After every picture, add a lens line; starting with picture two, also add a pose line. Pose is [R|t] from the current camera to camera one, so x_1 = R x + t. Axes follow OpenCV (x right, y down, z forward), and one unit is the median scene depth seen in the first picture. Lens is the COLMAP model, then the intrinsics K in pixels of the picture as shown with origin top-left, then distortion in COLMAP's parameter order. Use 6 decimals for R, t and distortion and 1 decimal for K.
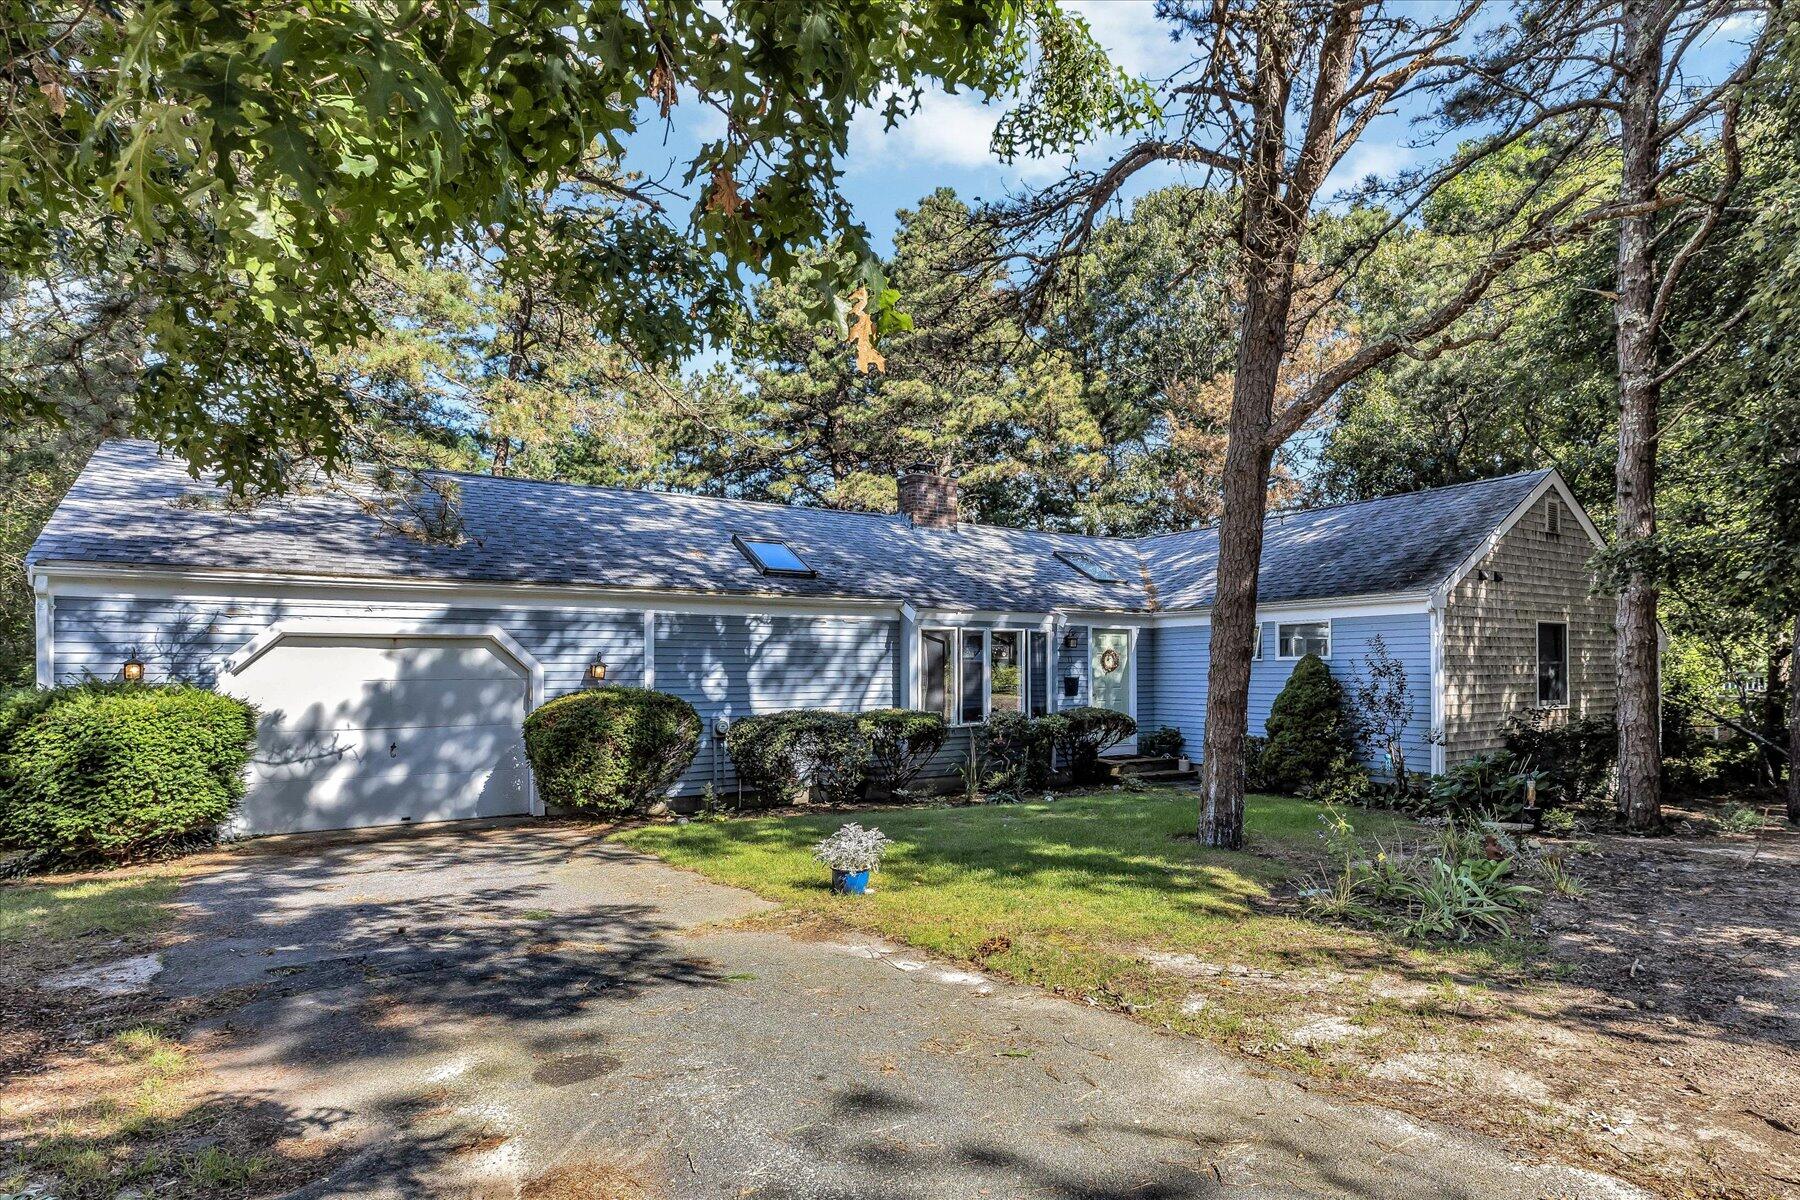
lens RADIAL K [[868.0, 0, 926.4], [0, 868.0, 627.3], [0, 0, 1]] dist [0.004140, 0.000803]
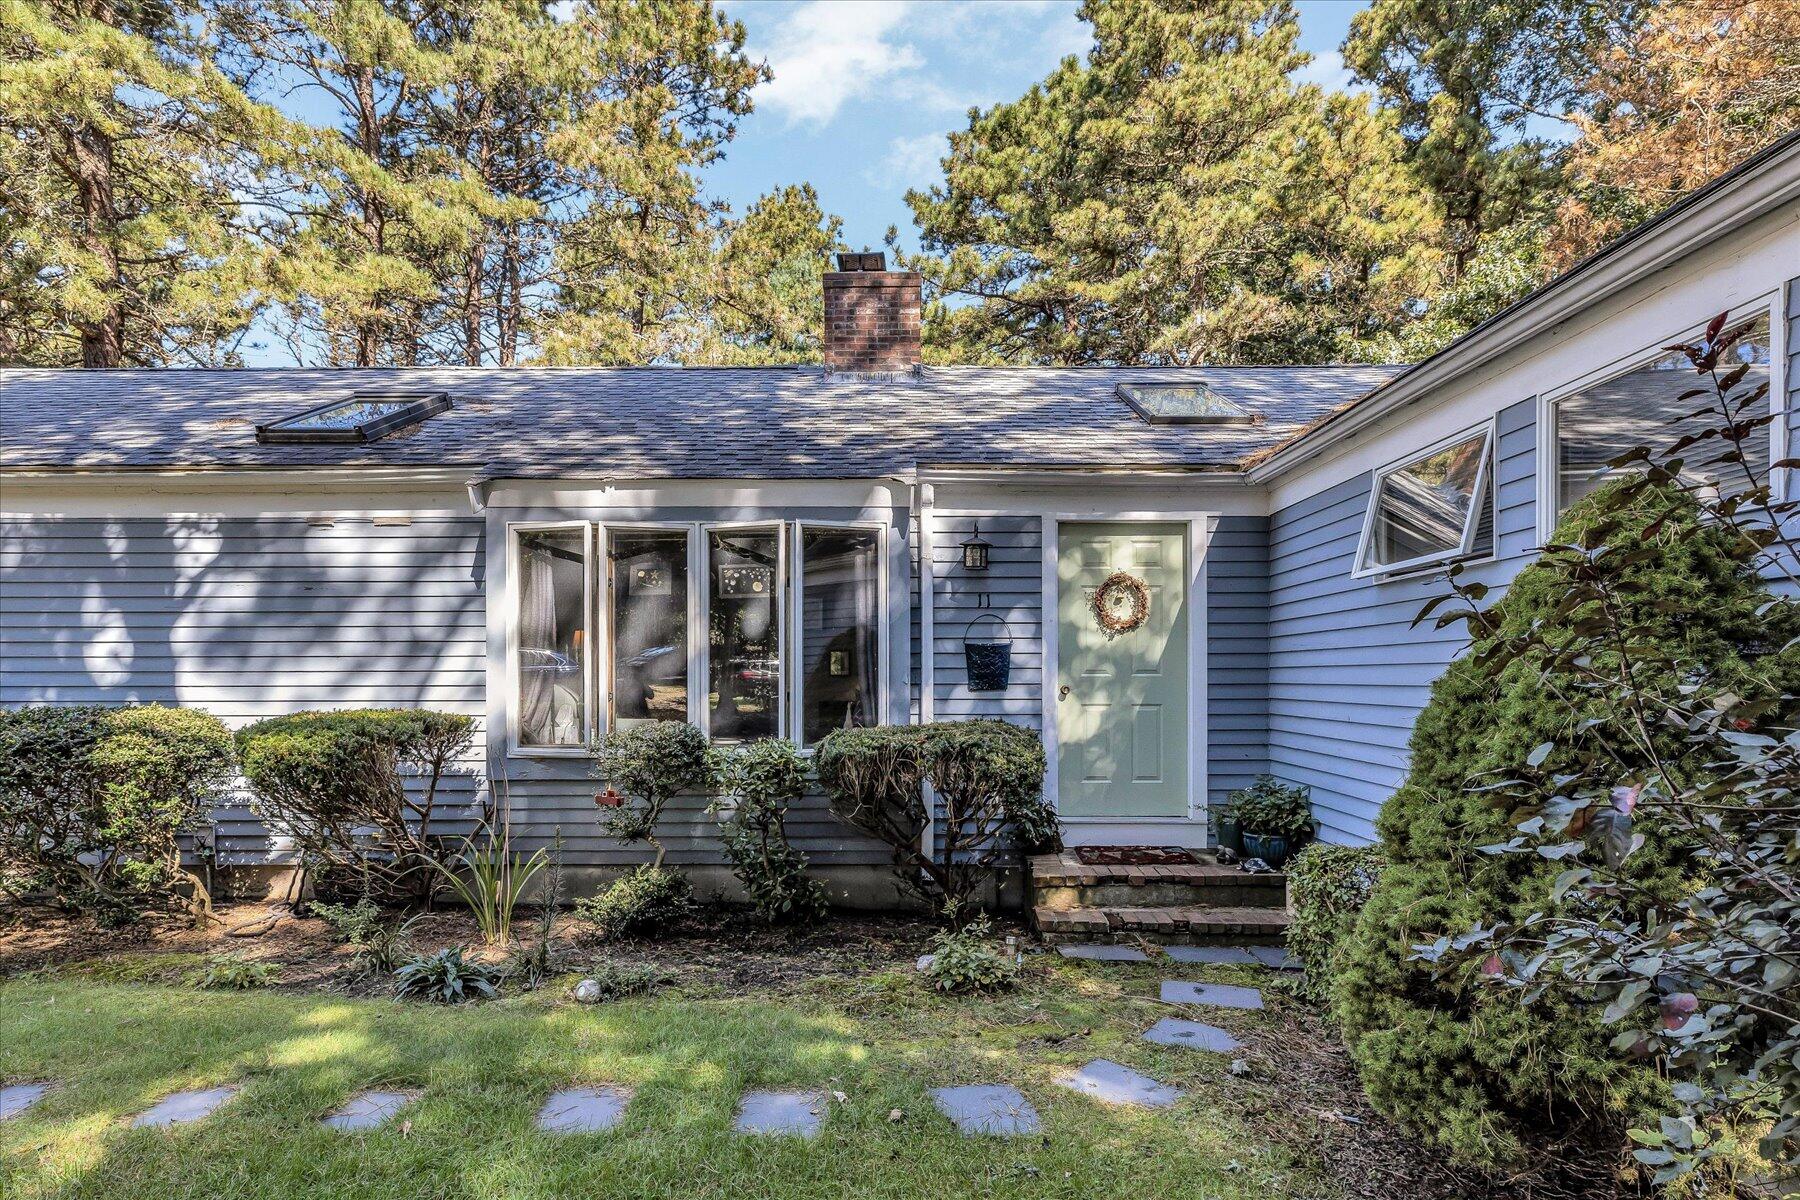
lens RADIAL K [[891.6, 0, 899.7], [0, 891.6, 674.2], [0, 0, 1]] dist [-0.000647, -0.000094]
pose [[0.860105, -0.001530, -0.510115, 0.439790], [0.021561, 0.999211, 0.033358, 0.072419], [0.509662, -0.039690, 0.859459, 0.806136]]
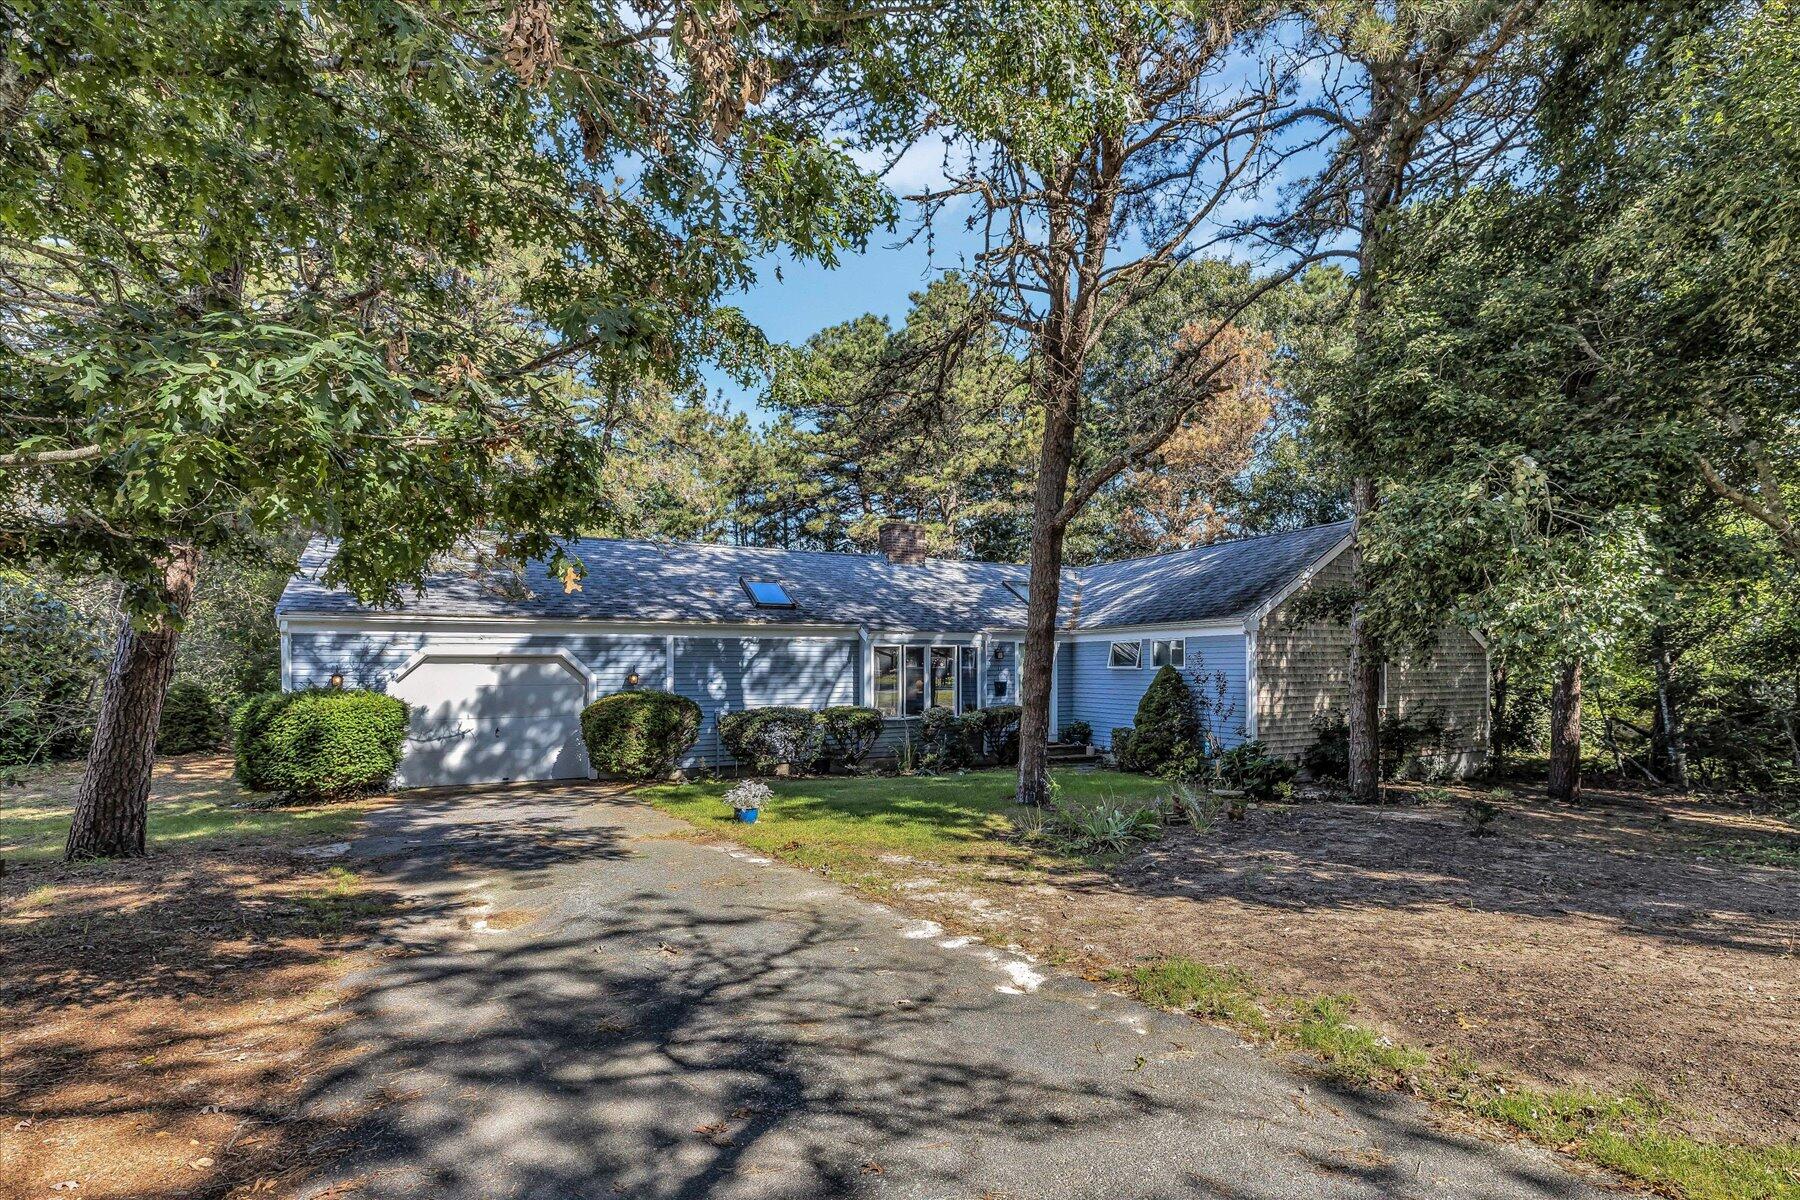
lens RADIAL K [[772.9, 0, 903.8], [0, 772.9, 631.4], [0, 0, 1]] dist [-0.000439, -0.000149]
pose [[0.994083, -0.005668, -0.108478, 0.195132], [0.005948, 0.999980, 0.002253, -0.026538], [0.108463, -0.002885, 0.994096, -0.207198]]
